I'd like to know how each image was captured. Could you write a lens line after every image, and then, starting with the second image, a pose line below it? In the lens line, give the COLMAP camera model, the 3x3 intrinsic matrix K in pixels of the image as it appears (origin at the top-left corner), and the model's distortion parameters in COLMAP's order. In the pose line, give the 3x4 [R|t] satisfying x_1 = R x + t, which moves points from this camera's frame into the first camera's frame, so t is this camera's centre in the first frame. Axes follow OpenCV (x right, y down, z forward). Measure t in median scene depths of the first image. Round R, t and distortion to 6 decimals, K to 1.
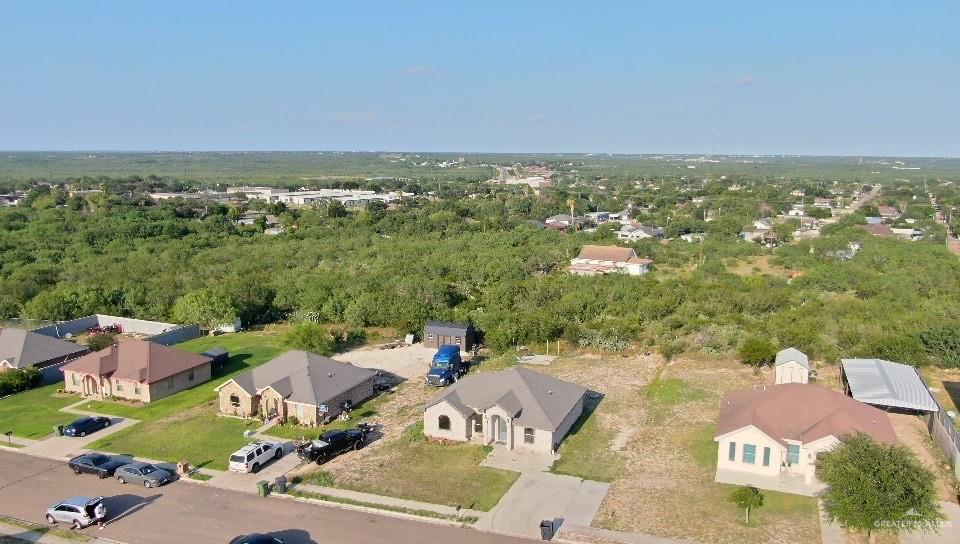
lens RADIAL K [[701.4, 0, 485.6], [0, 701.4, 271.5], [0, 0, 1]] dist [-0.033955, 0.029553]
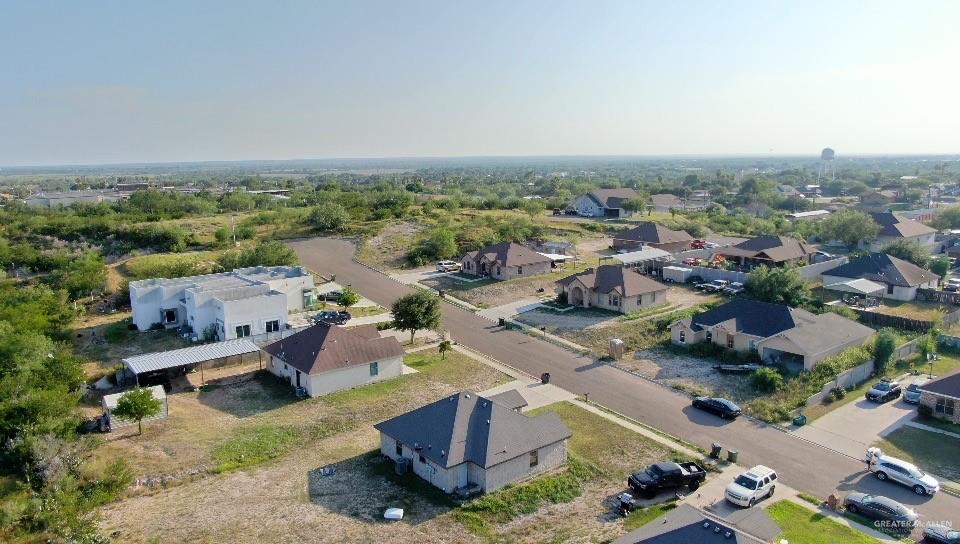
lens RADIAL K [[701.4, 0, 485.6], [0, 701.4, 271.5], [0, 0, 1]] dist [-0.033955, 0.029553]
pose [[-0.877414, -0.070614, 0.474509, -0.423926], [0.092873, 0.945393, 0.312420, -0.309308], [-0.470658, 0.318191, -0.822943, 1.775421]]
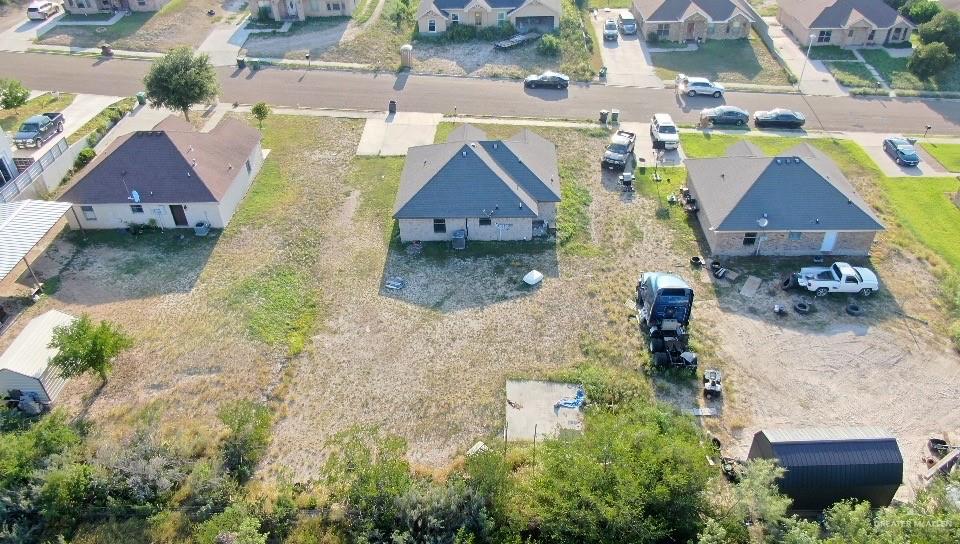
lens RADIAL K [[701.4, 0, 485.6], [0, 701.4, 271.5], [0, 0, 1]] dist [-0.033955, 0.029553]
pose [[-0.933183, 0.232677, -0.273916, 0.304130], [-0.038580, 0.692891, 0.720010, -0.380238], [0.357324, 0.682469, -0.637617, 1.734903]]
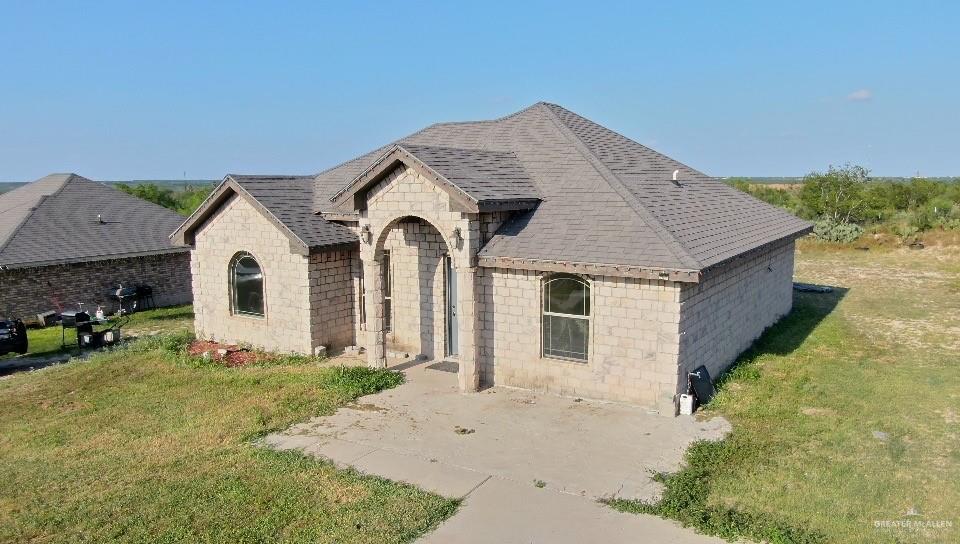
lens RADIAL K [[701.4, 0, 485.6], [0, 701.4, 271.5], [0, 0, 1]] dist [-0.033955, 0.029553]
pose [[0.982666, 0.010753, -0.185073, 0.074808], [-0.018217, 0.999086, -0.038679, 0.222106], [0.184488, 0.041380, 0.981963, 0.775635]]
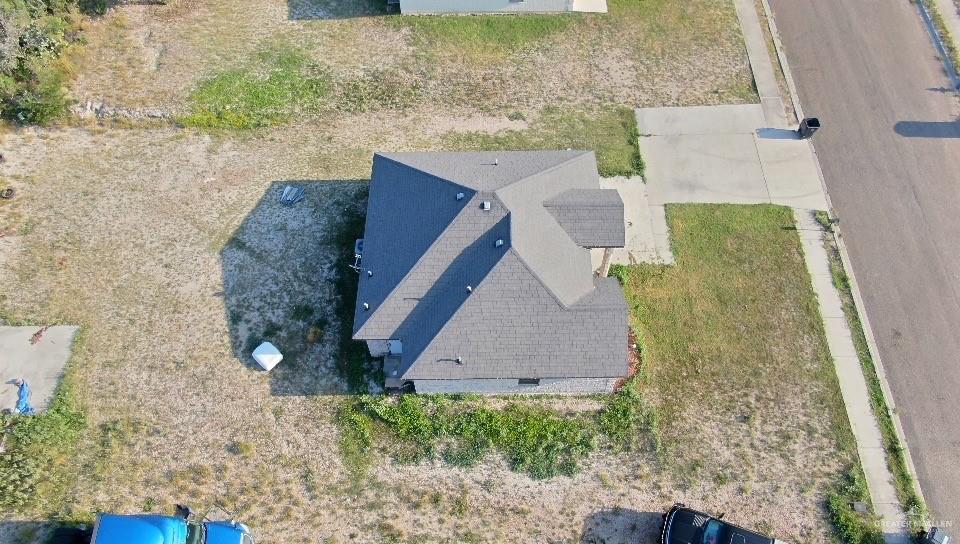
lens RADIAL K [[701.4, 0, 485.6], [0, 701.4, 271.5], [0, 0, 1]] dist [-0.033955, 0.029553]
pose [[-0.382098, -0.762543, 0.522044, -0.250972], [0.169485, 0.497501, 0.850745, -0.245045], [-0.908447, 0.413546, -0.060855, 1.104787]]
